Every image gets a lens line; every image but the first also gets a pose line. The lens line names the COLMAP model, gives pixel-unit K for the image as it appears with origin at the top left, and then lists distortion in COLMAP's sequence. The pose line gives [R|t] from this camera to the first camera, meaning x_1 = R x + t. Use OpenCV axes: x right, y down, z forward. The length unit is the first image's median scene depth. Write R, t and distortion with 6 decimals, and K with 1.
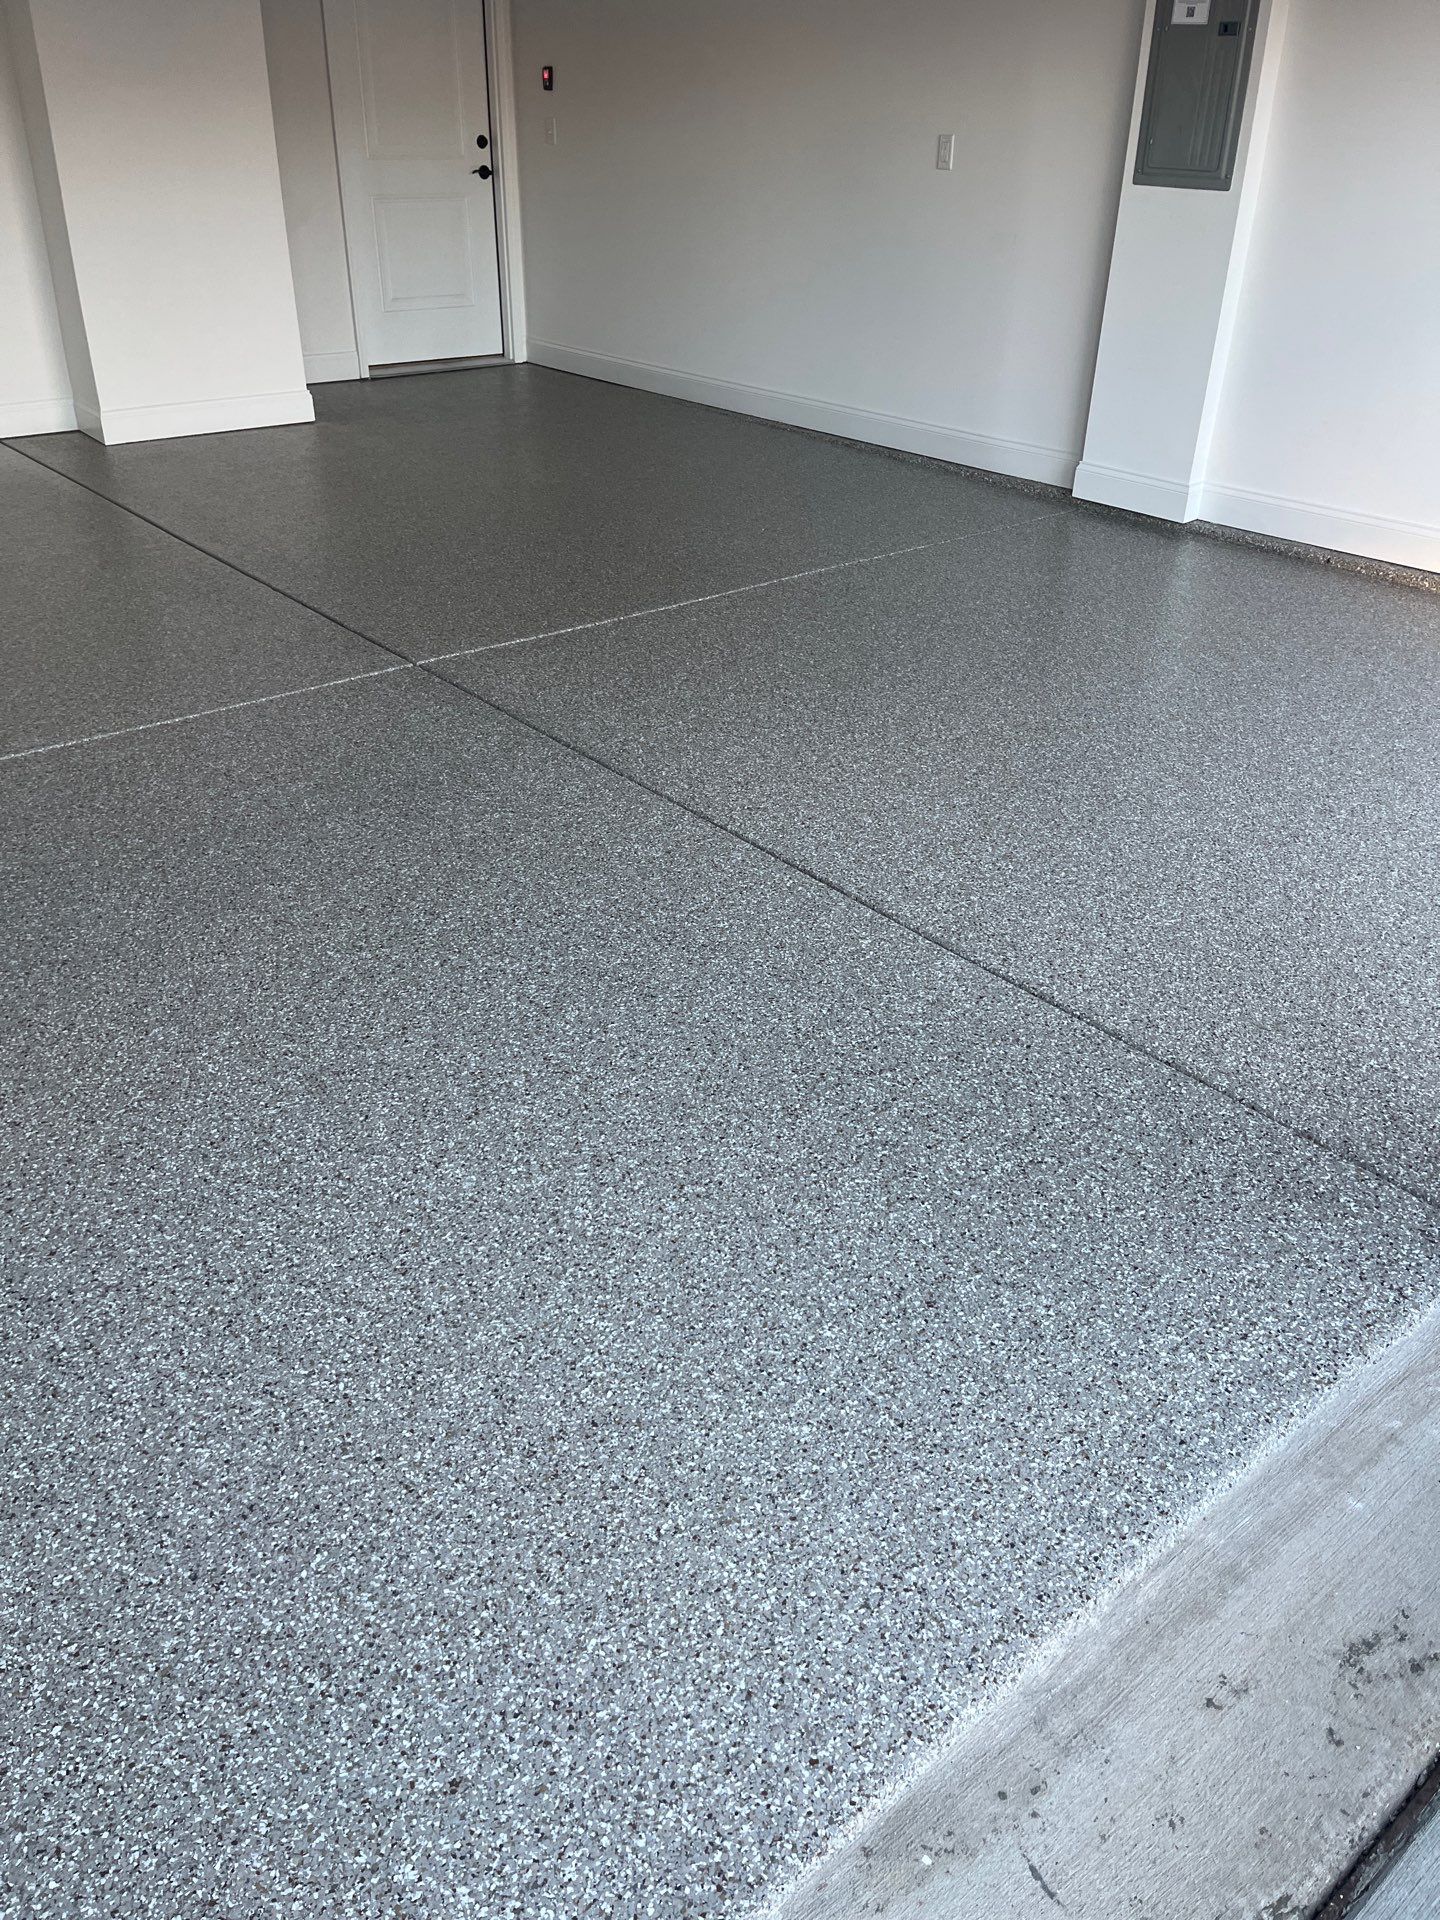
lens RADIAL K [[1462.5, 0, 722.7], [0, 1462.5, 802.3], [0, 0, 1]] dist [-0.002485, -0.000939]
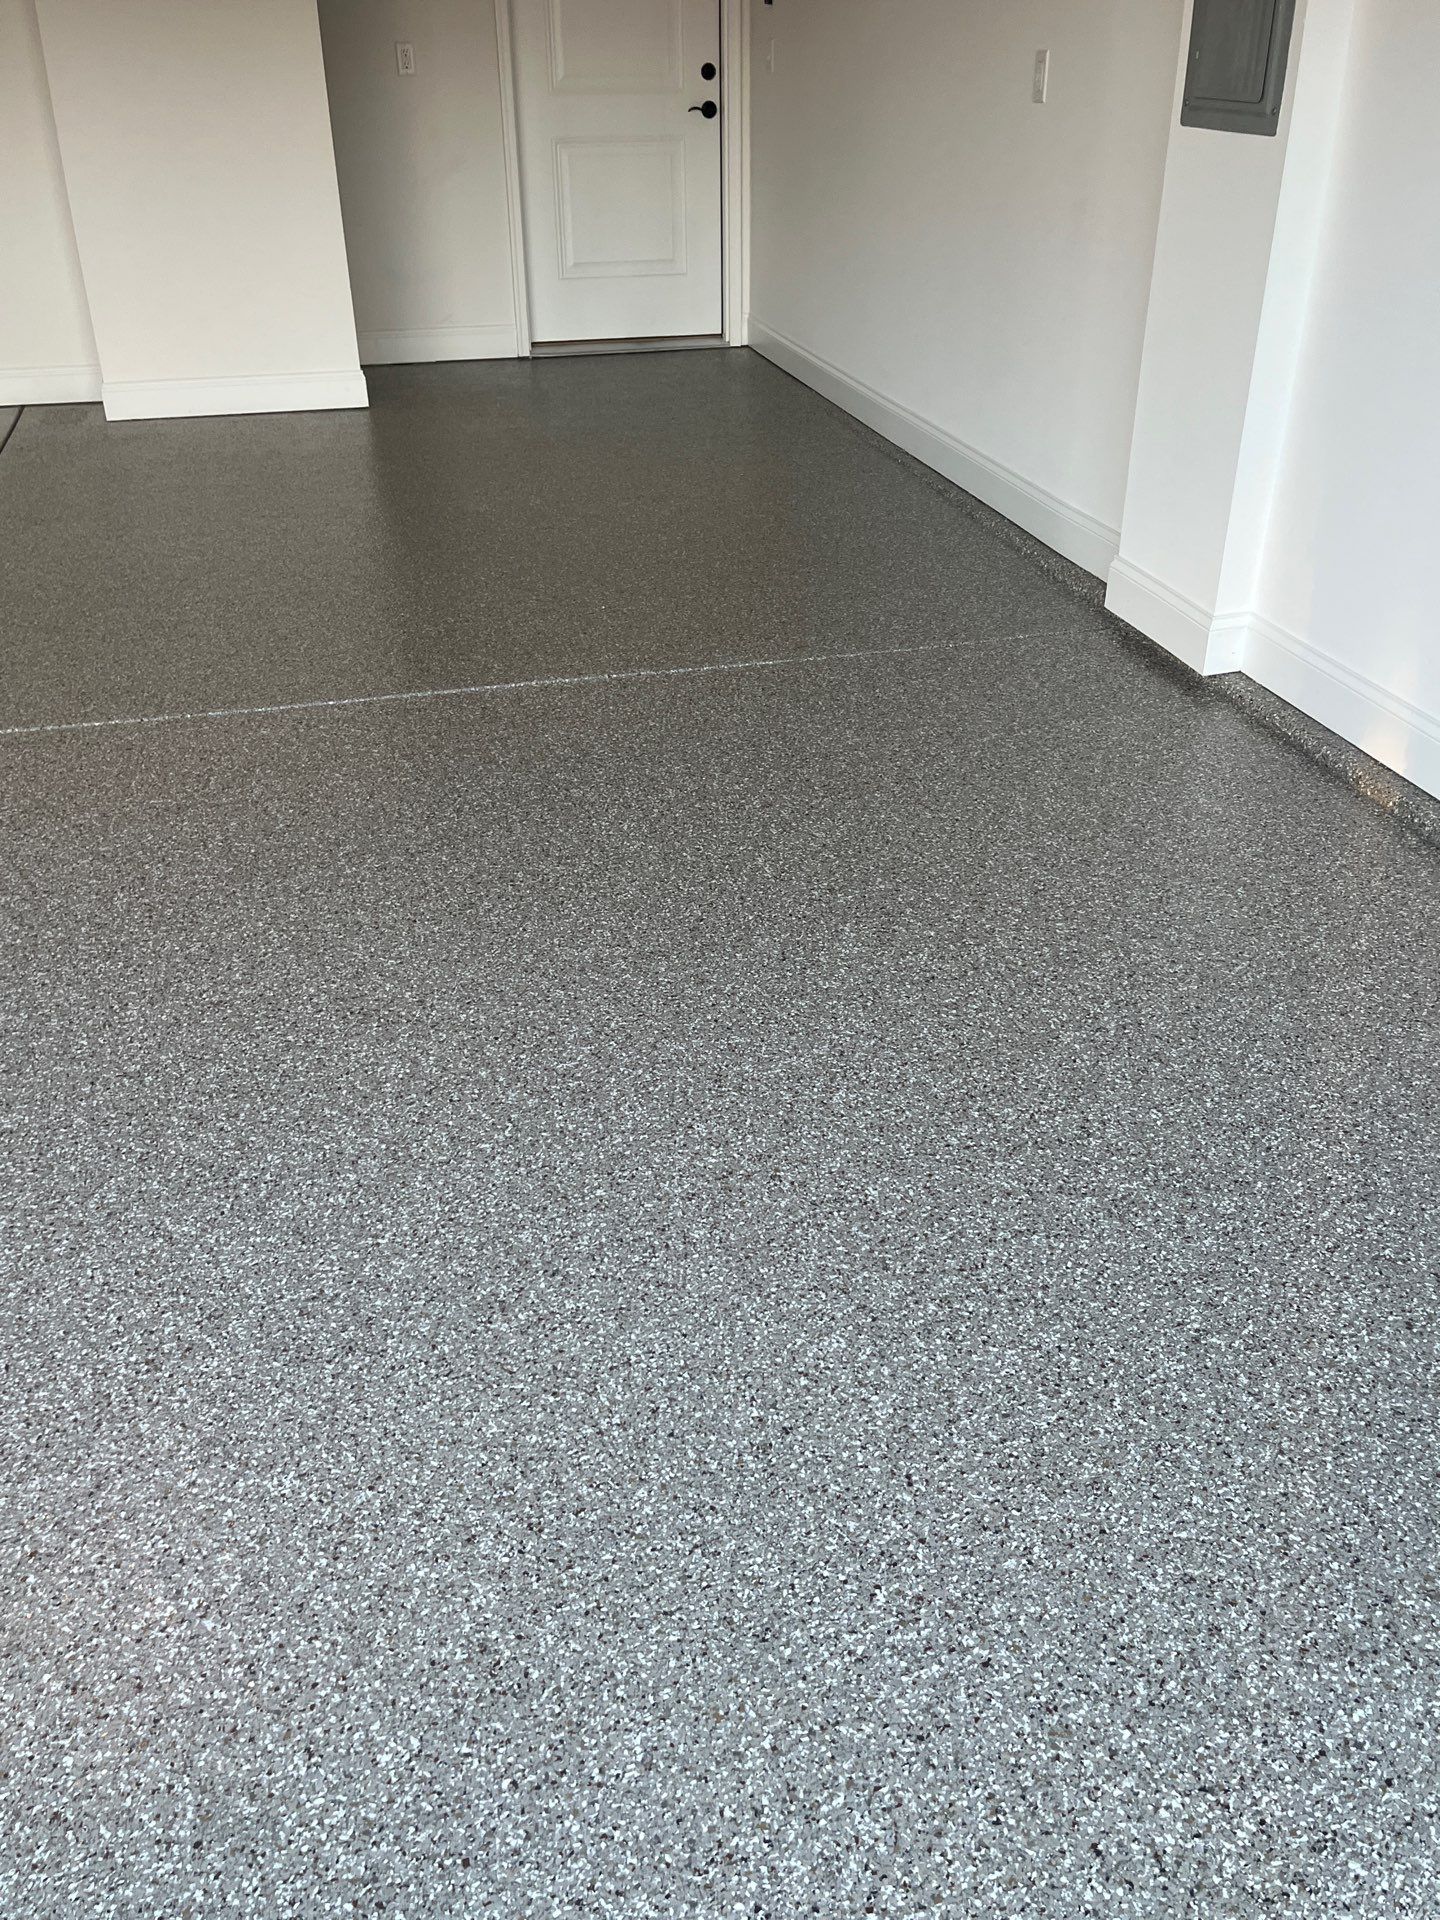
lens RADIAL K [[1555.9, 0, 754.5], [0, 1555.9, 840.4], [0, 0, 1]] dist [0.053013, -0.027595]
pose [[0.897603, 0.181366, -0.401764, 0.590233], [-0.169026, 0.983380, 0.066291, -0.184903], [0.407110, 0.008406, 0.913341, 0.424951]]
